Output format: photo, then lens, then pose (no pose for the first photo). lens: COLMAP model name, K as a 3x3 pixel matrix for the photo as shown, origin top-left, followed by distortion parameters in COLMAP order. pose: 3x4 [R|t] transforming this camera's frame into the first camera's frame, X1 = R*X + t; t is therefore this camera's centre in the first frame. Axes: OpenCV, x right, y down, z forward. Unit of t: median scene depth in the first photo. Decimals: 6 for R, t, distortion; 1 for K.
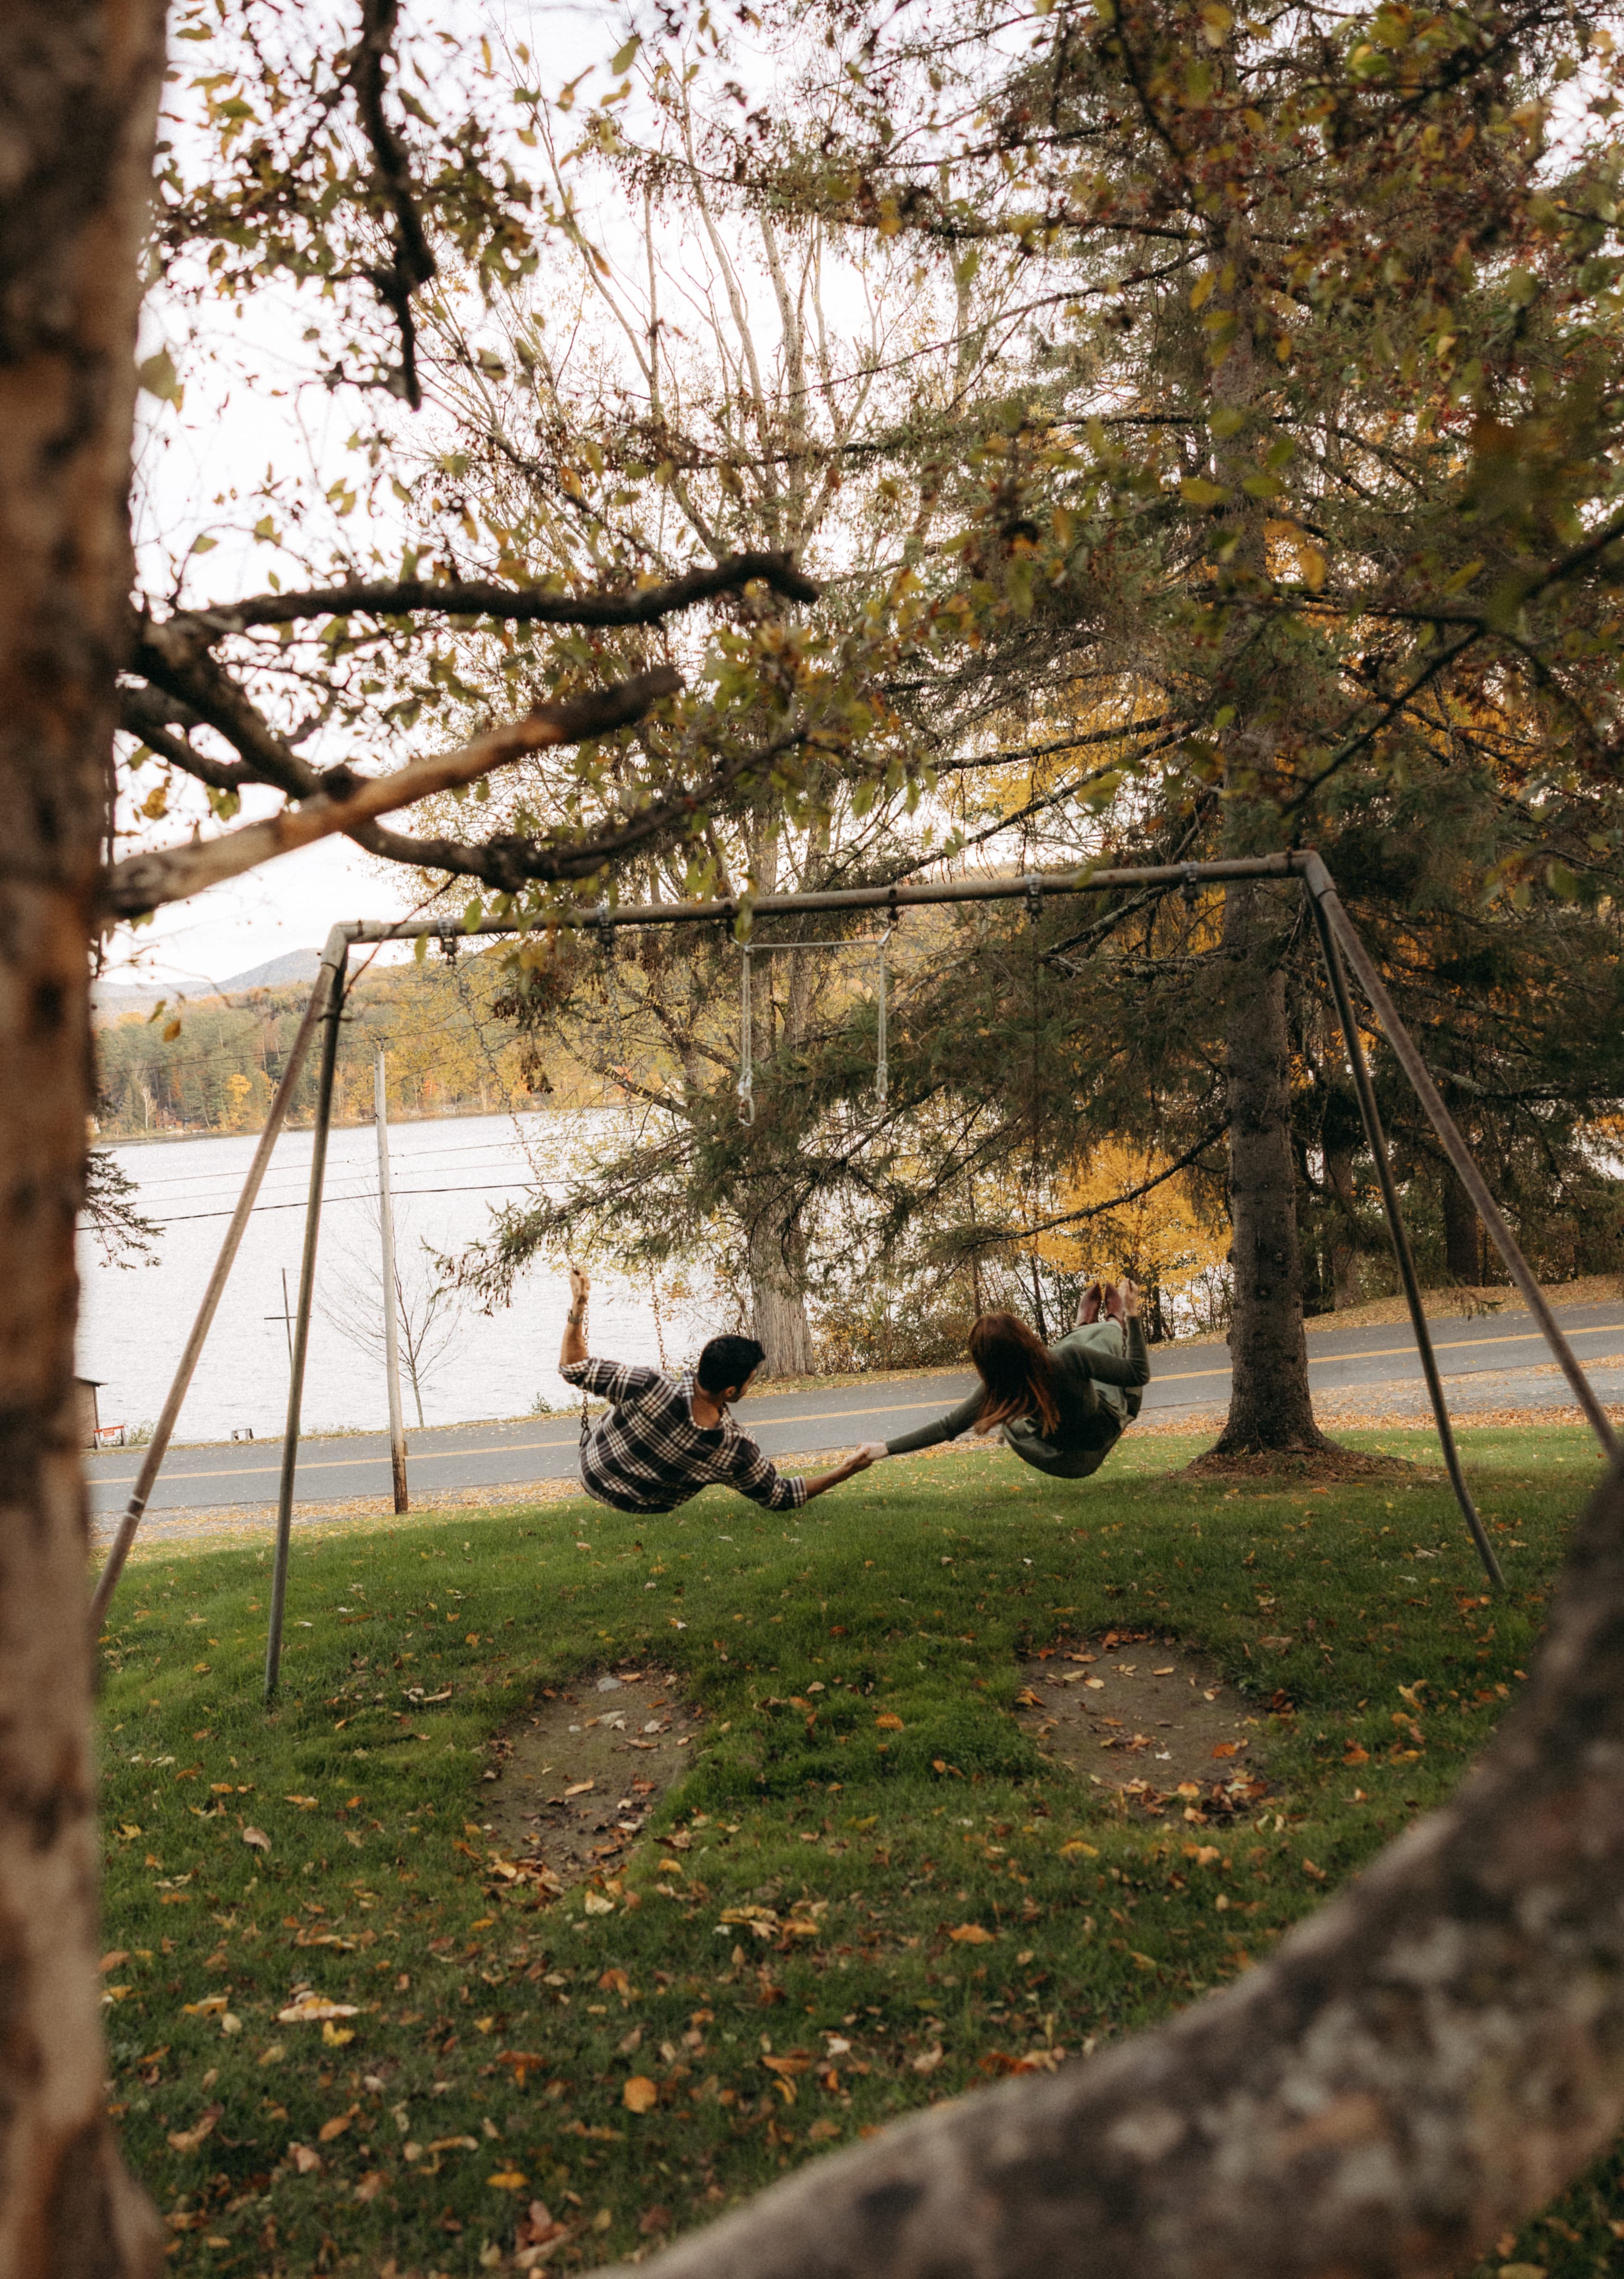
lens RADIAL K [[3296.0, 0, 728.6], [0, 3296.0, 1136.7], [0, 0, 1]] dist [0.025843, 0.034916]
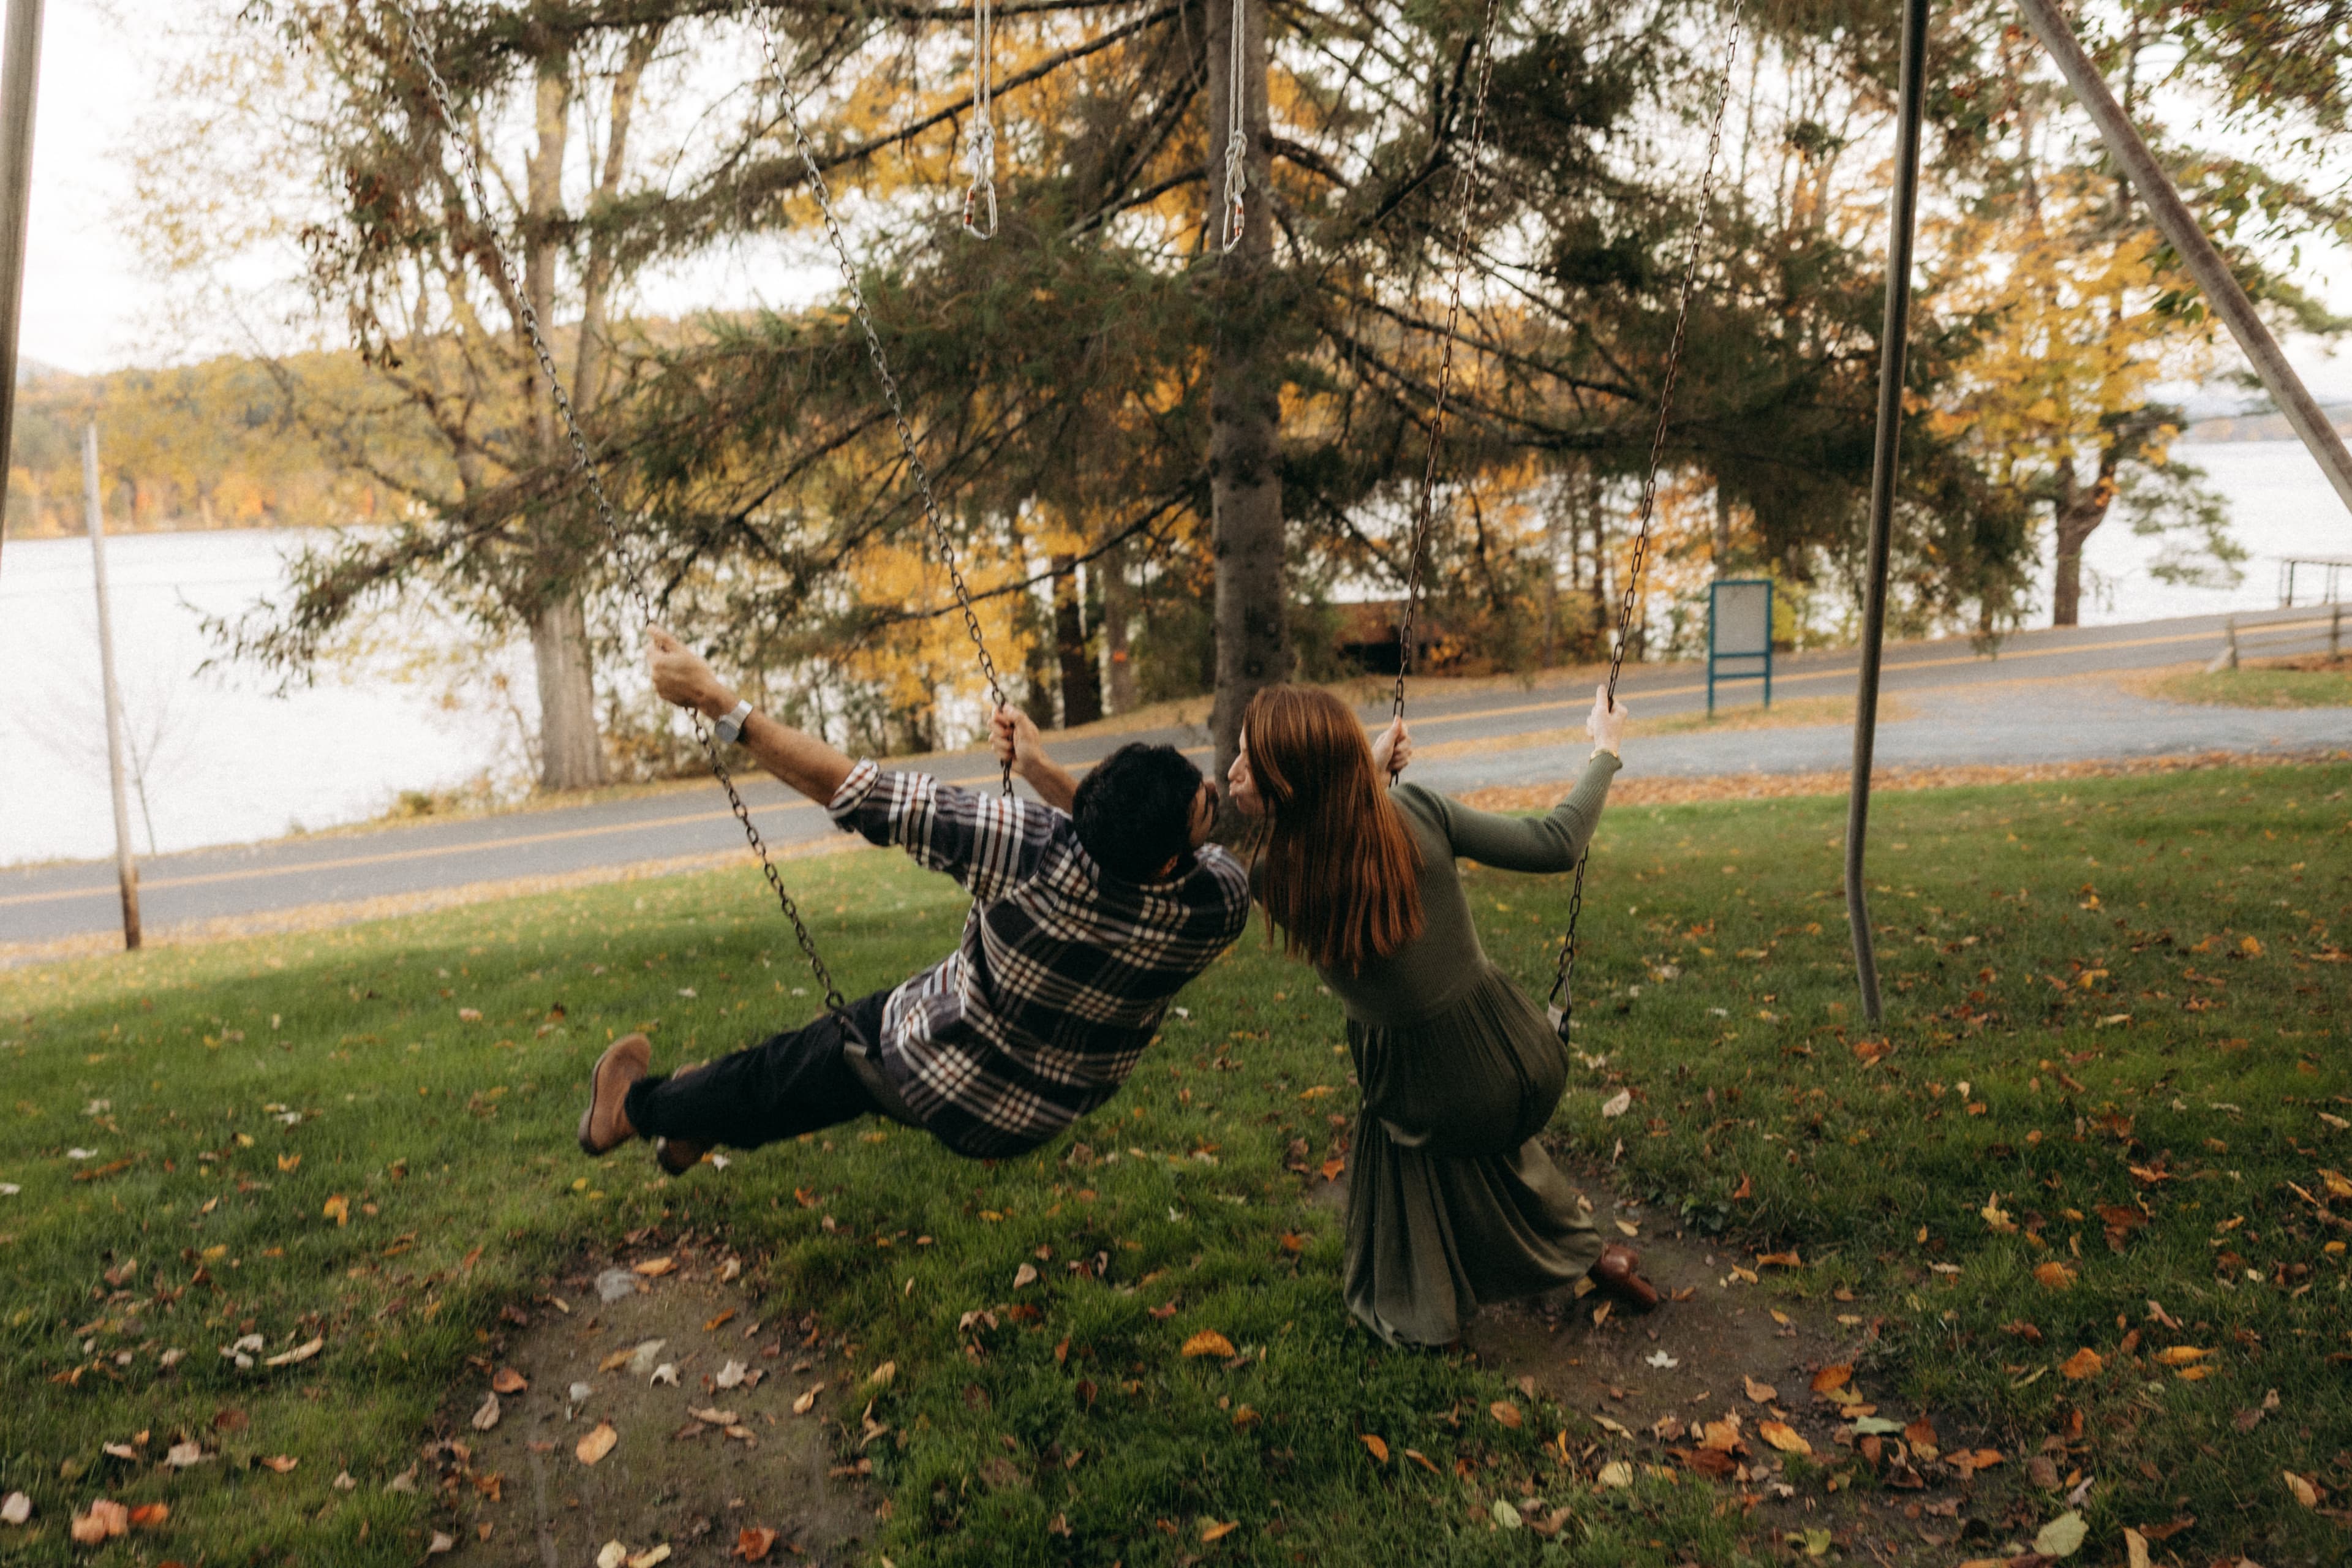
lens RADIAL K [[1972.8, 0, 1176.0], [0, 1972.8, 784.0], [0, 0, 1]] dist [0.010493, 0.003093]
pose [[0.918902, -0.018931, 0.394030, -0.080681], [-0.005864, 0.998082, 0.061627, 0.056587], [-0.394441, -0.058939, 0.917029, 0.647460]]
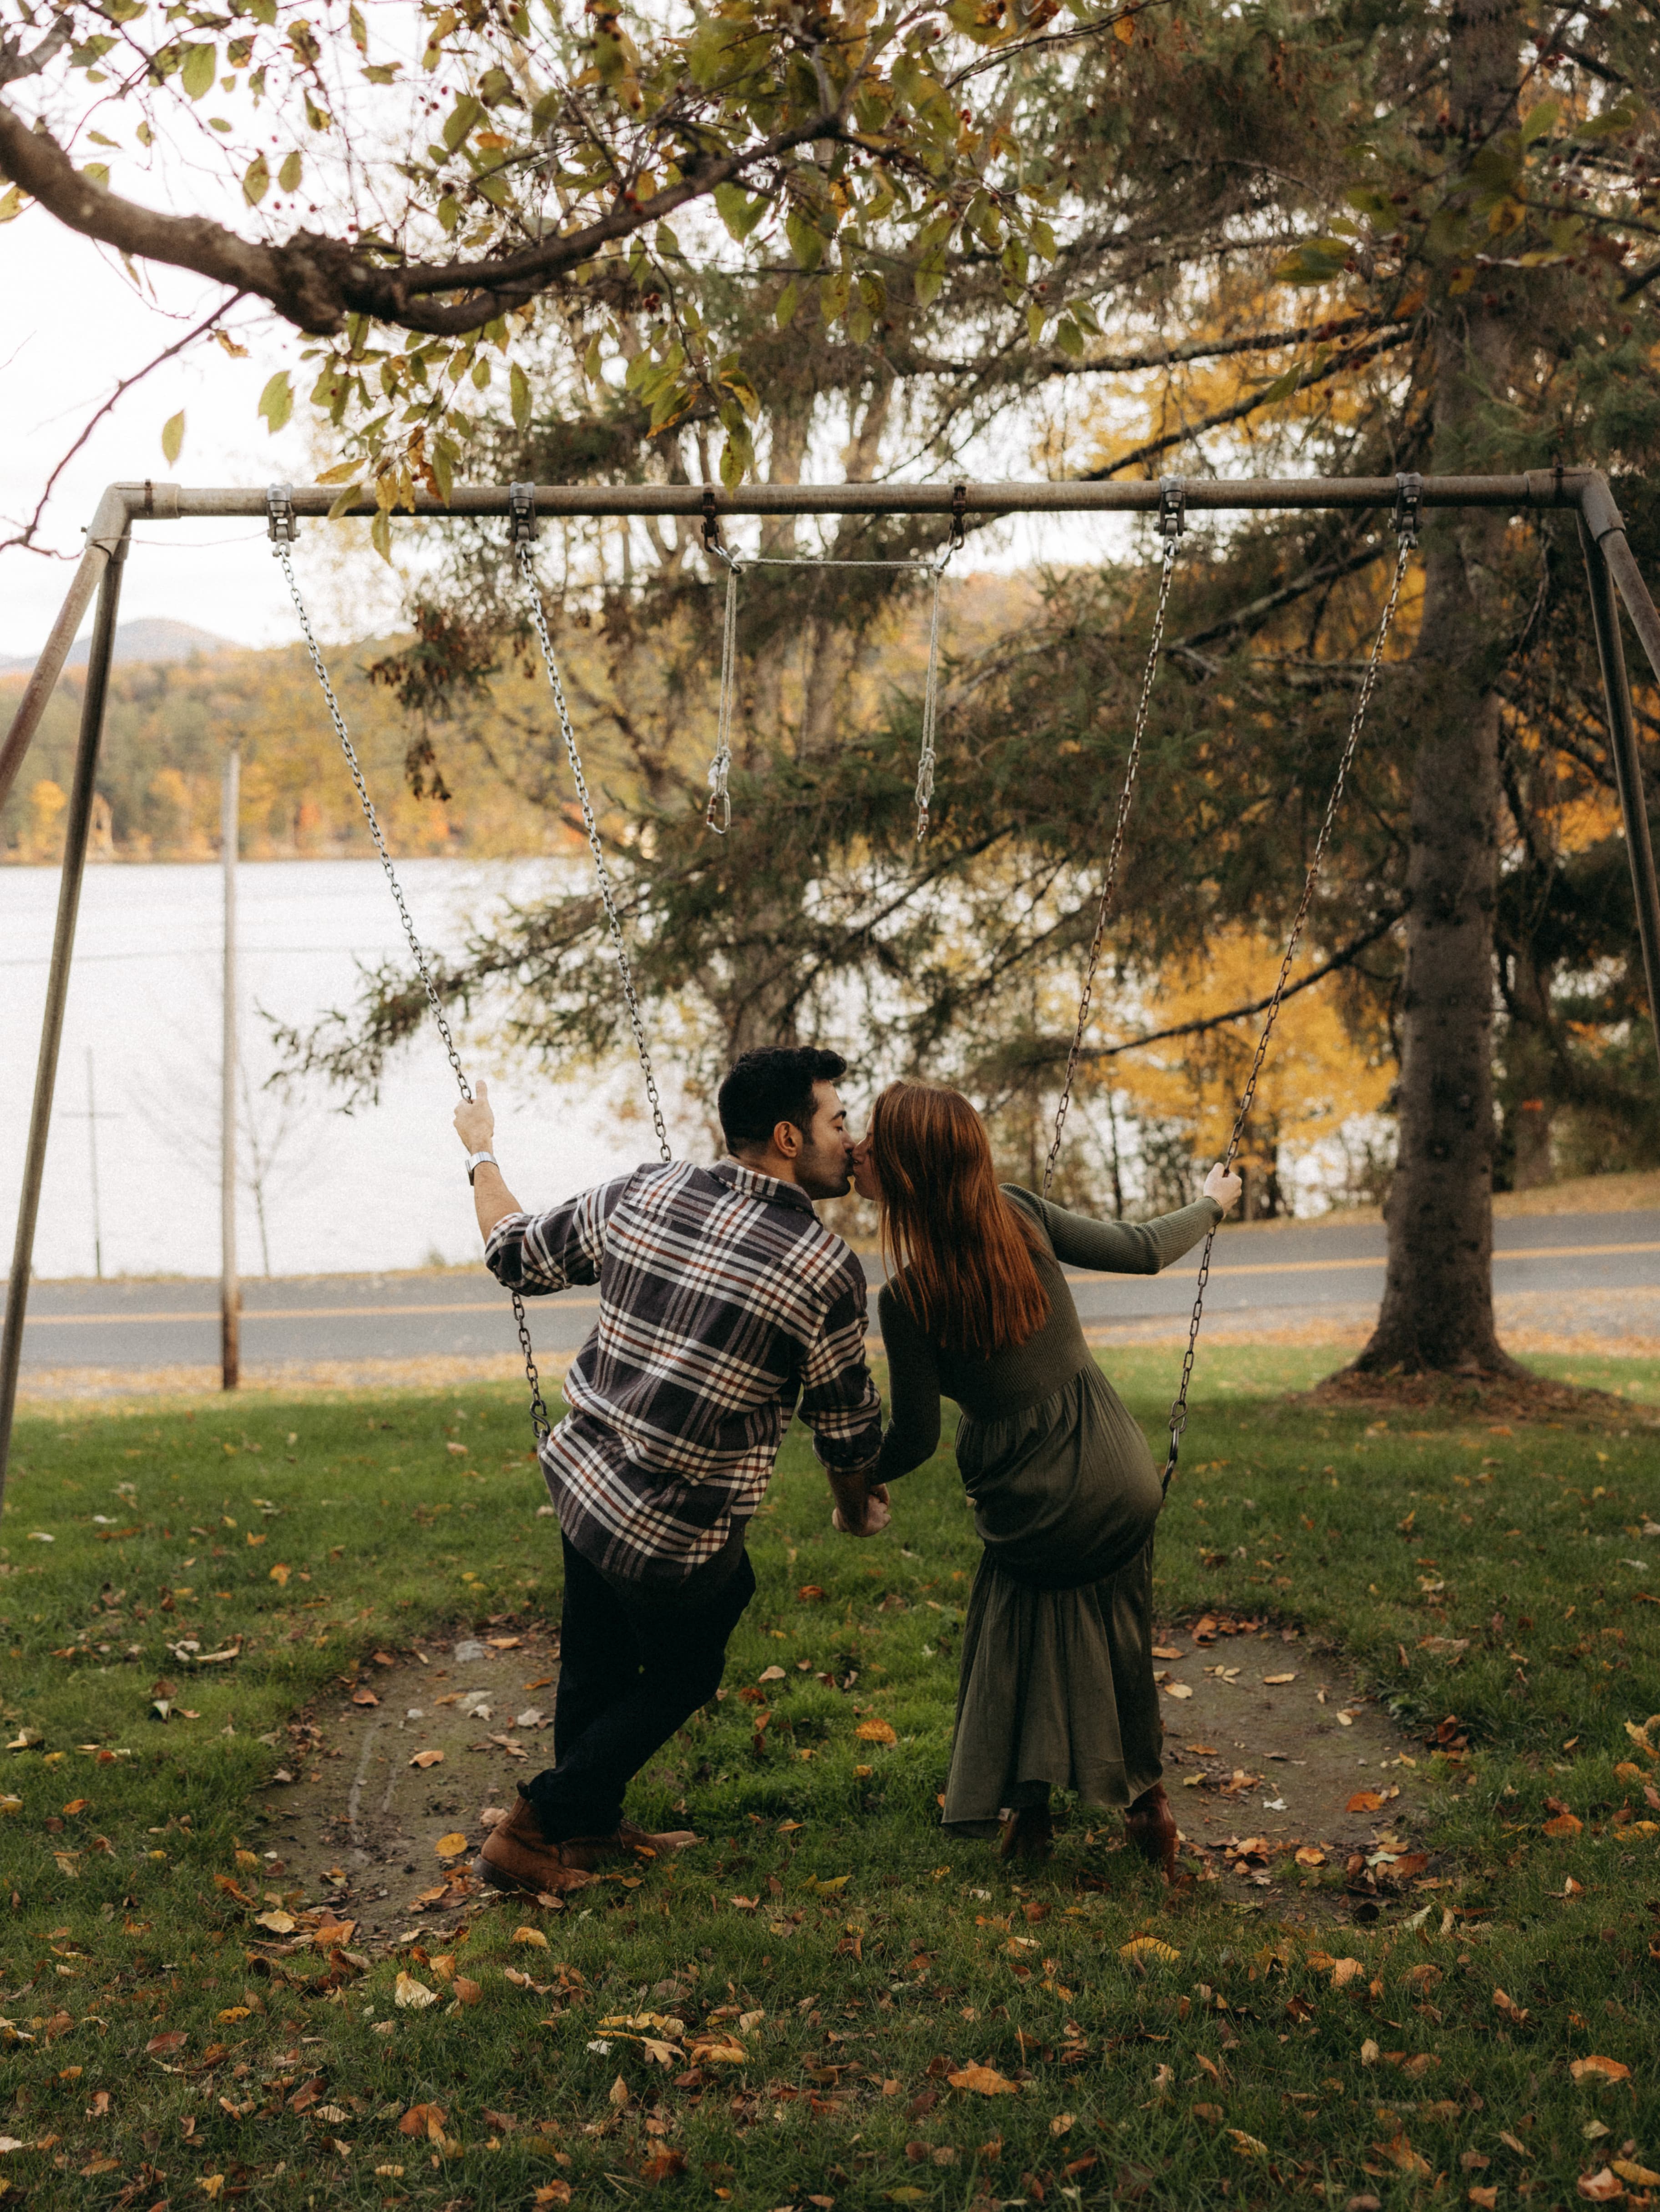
lens RADIAL K [[4108.9, 0, 830.0], [0, 4108.9, 1106.0], [0, 0, 1]] dist [0.027116, -0.070265]
pose [[0.997771, 0.060723, 0.027660, 0.007421], [-0.061692, 0.997459, 0.035637, 0.018197], [-0.025426, -0.037264, 0.998982, 0.149901]]
